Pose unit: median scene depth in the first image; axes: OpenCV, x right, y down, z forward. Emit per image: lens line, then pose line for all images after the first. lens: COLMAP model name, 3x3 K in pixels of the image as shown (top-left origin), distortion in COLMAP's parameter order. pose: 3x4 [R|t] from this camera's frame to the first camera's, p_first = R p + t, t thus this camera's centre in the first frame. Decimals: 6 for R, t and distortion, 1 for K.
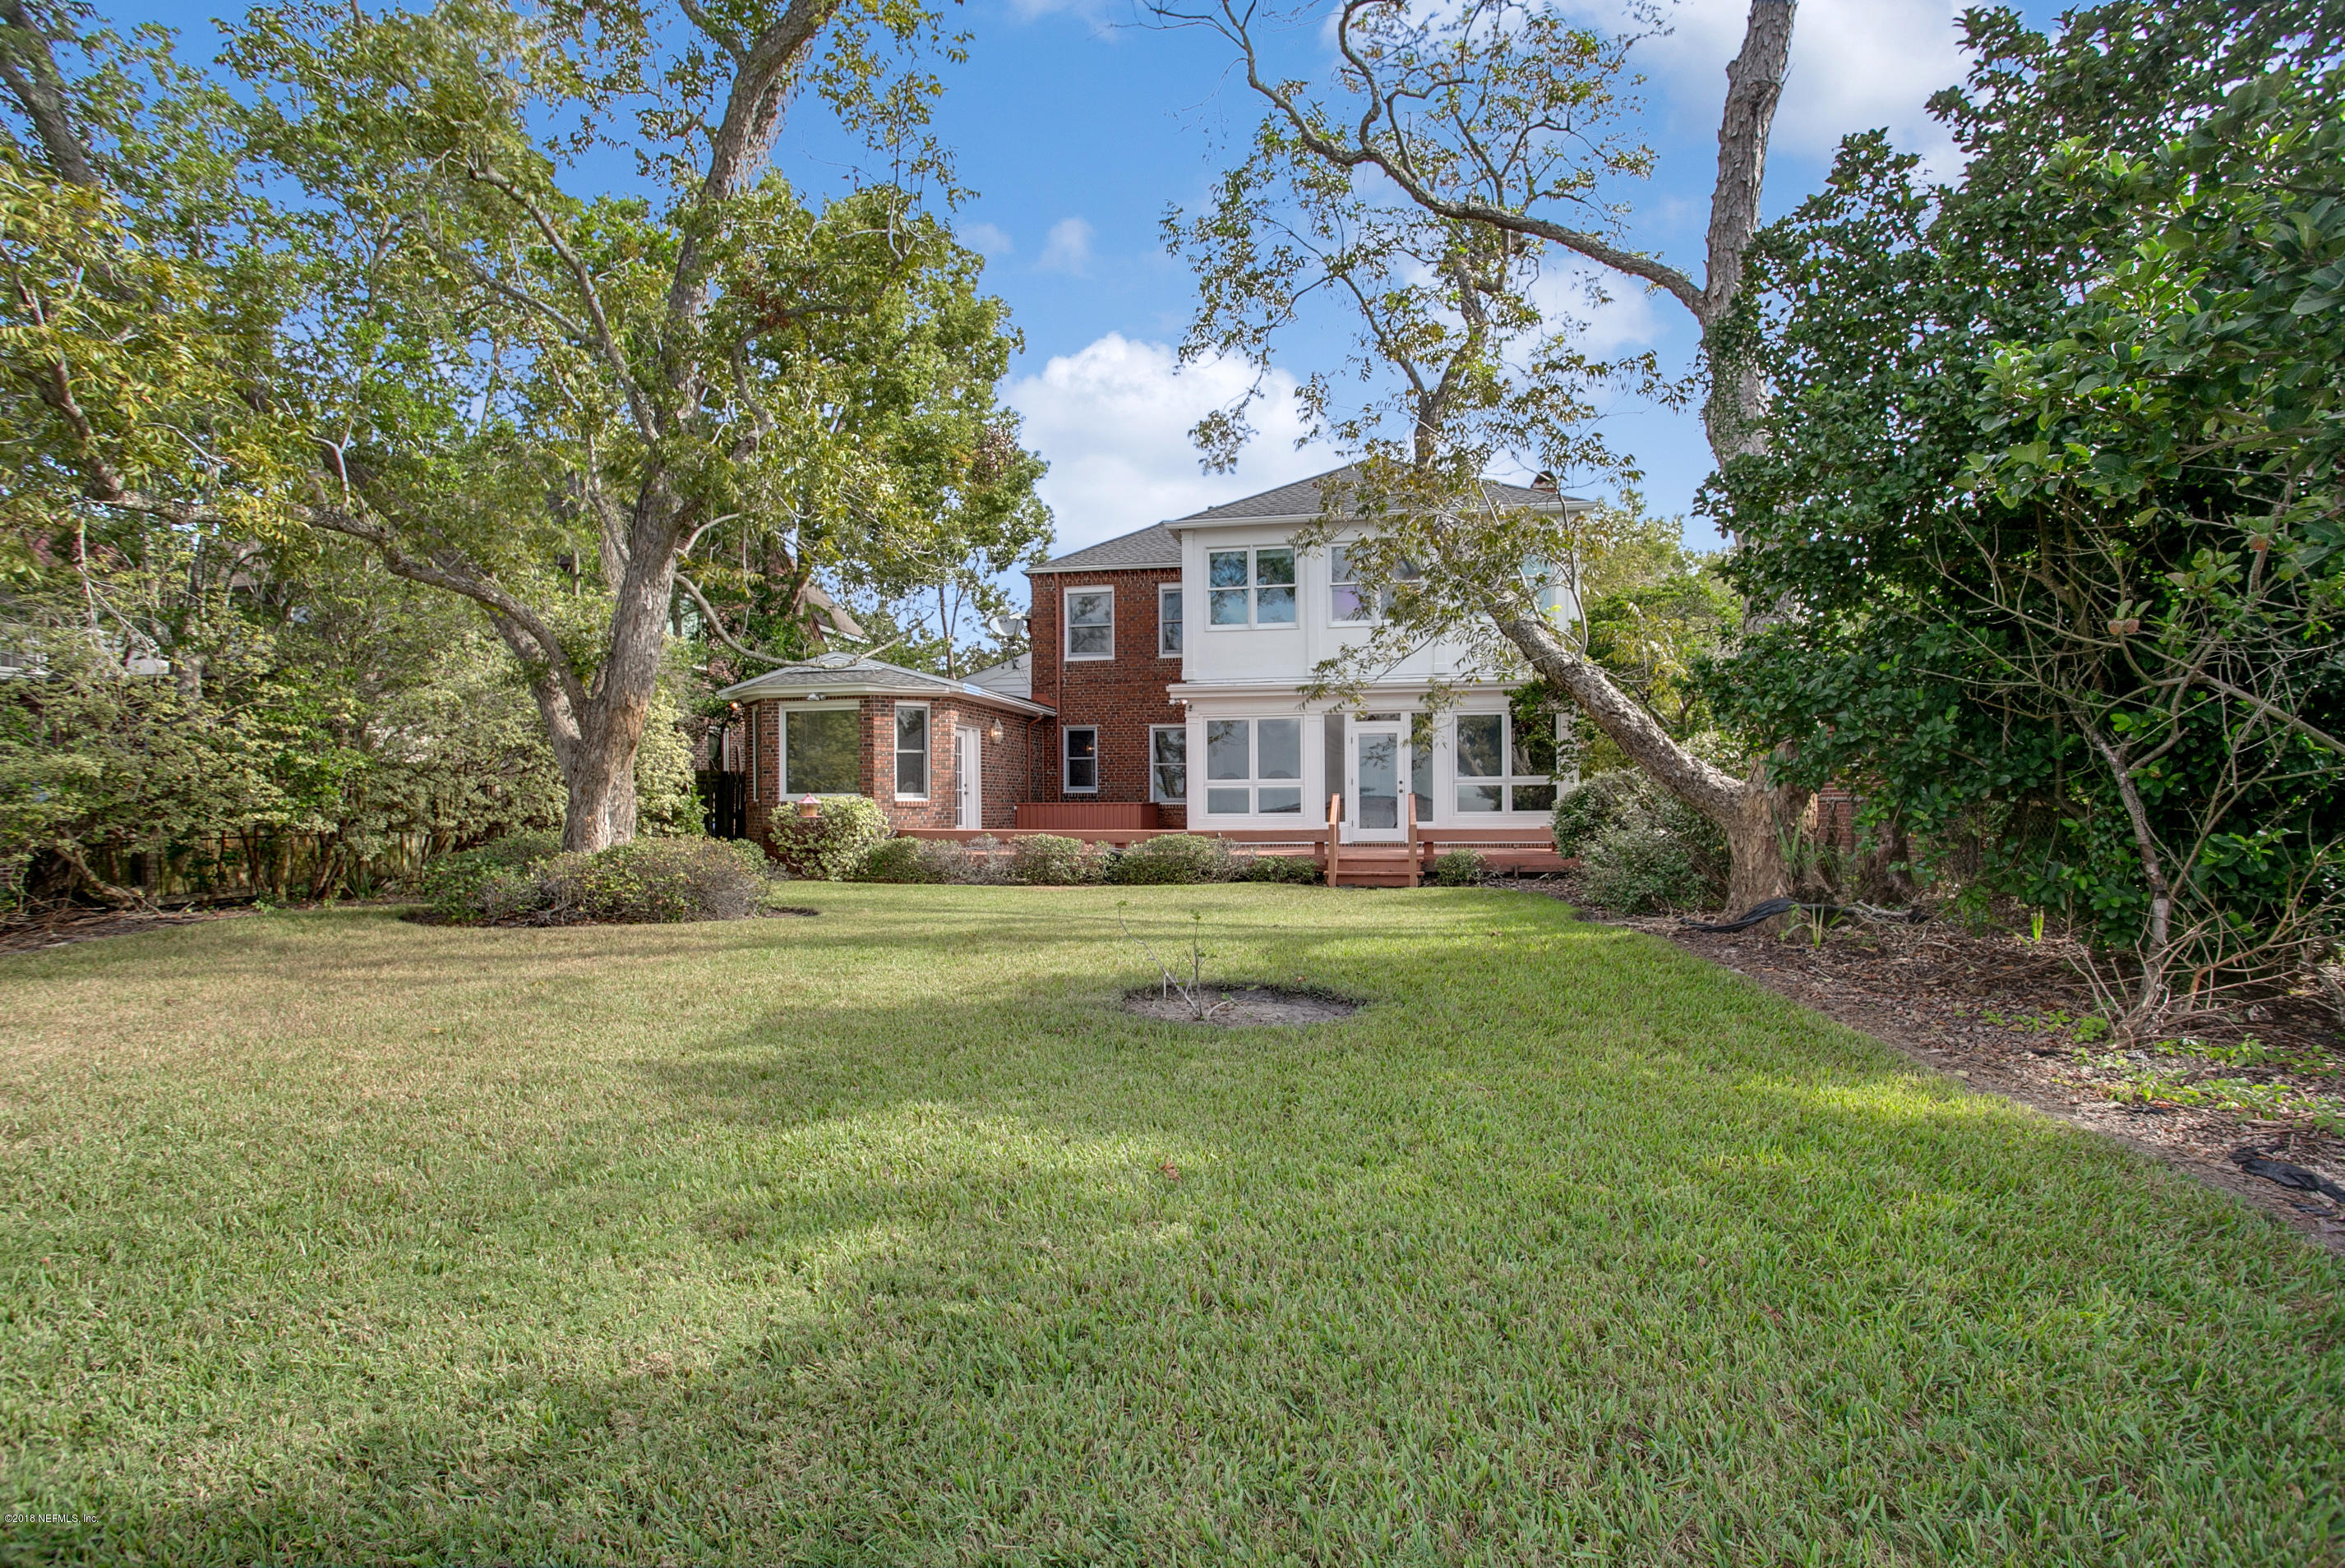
lens RADIAL K [[1142.6, 0, 1173.5], [0, 1142.6, 793.8], [0, 0, 1]] dist [-0.017647, 0.000005]
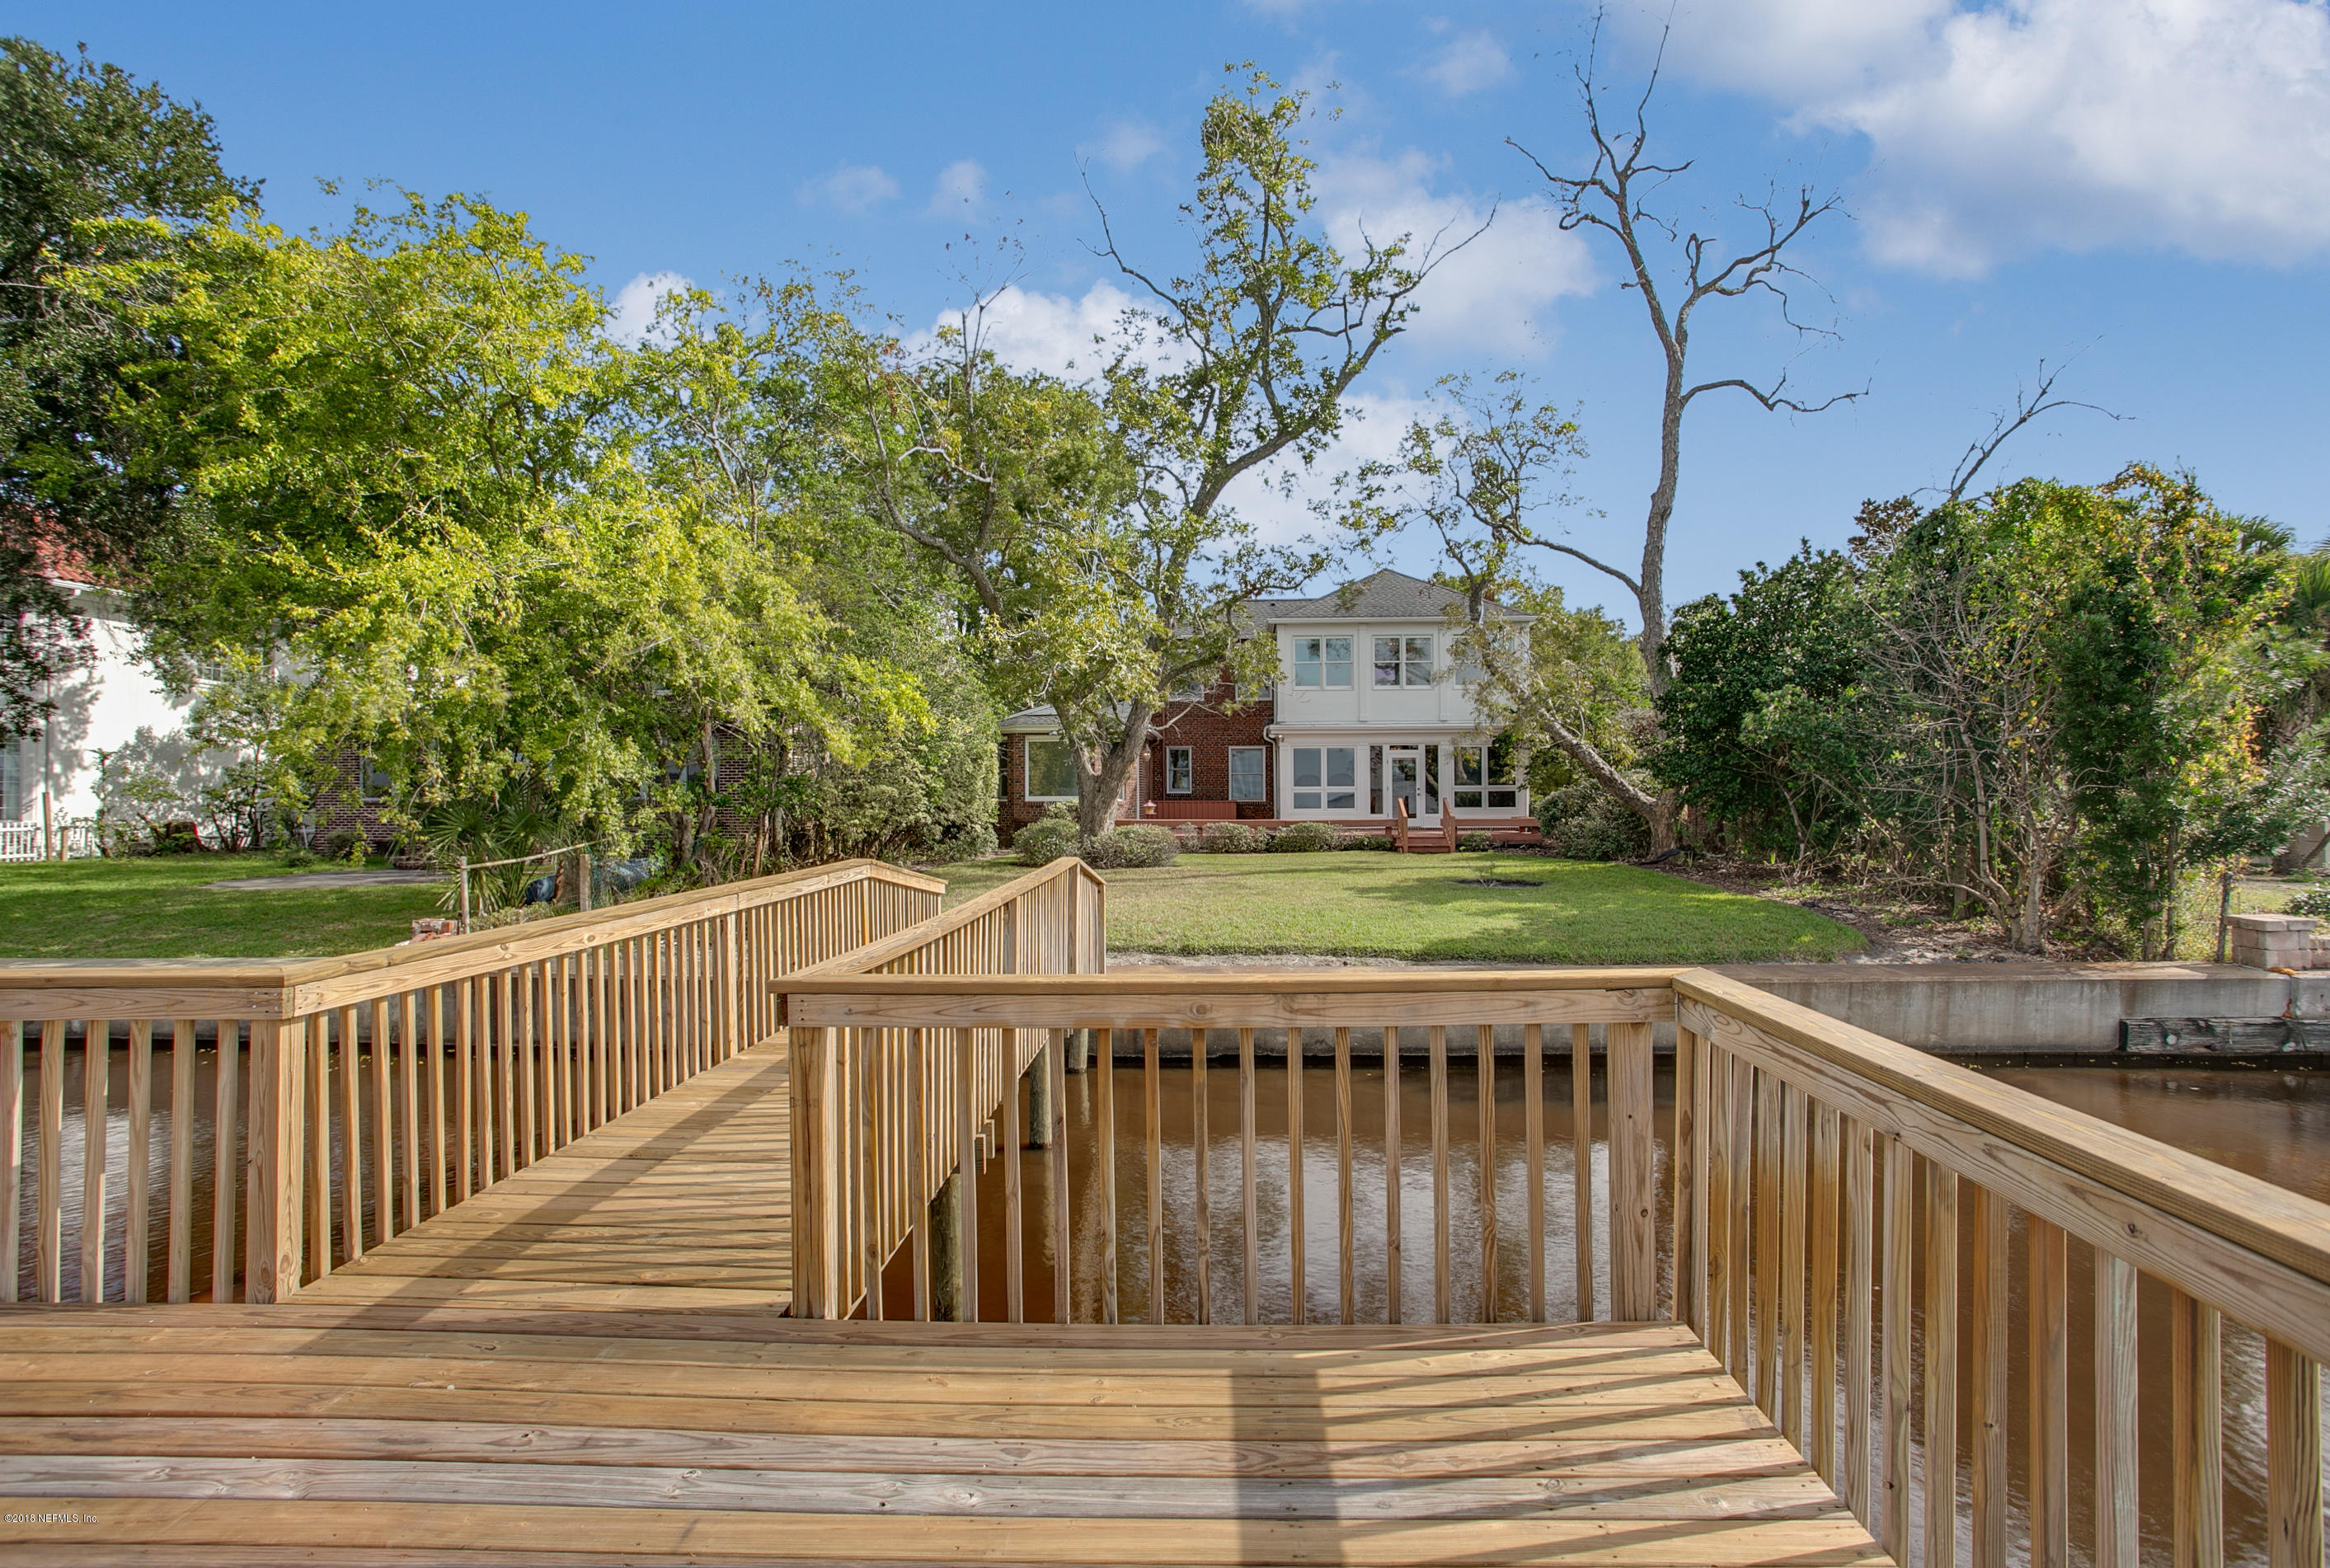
lens RADIAL K [[1135.4, 0, 1168.9], [0, 1135.4, 787.7], [0, 0, 1]] dist [-0.017647, 0.000005]
pose [[0.992018, 0.001556, 0.126088, -0.406100], [-0.002257, 0.999983, 0.005416, -0.023557], [-0.126078, -0.005657, 0.992004, -0.608571]]
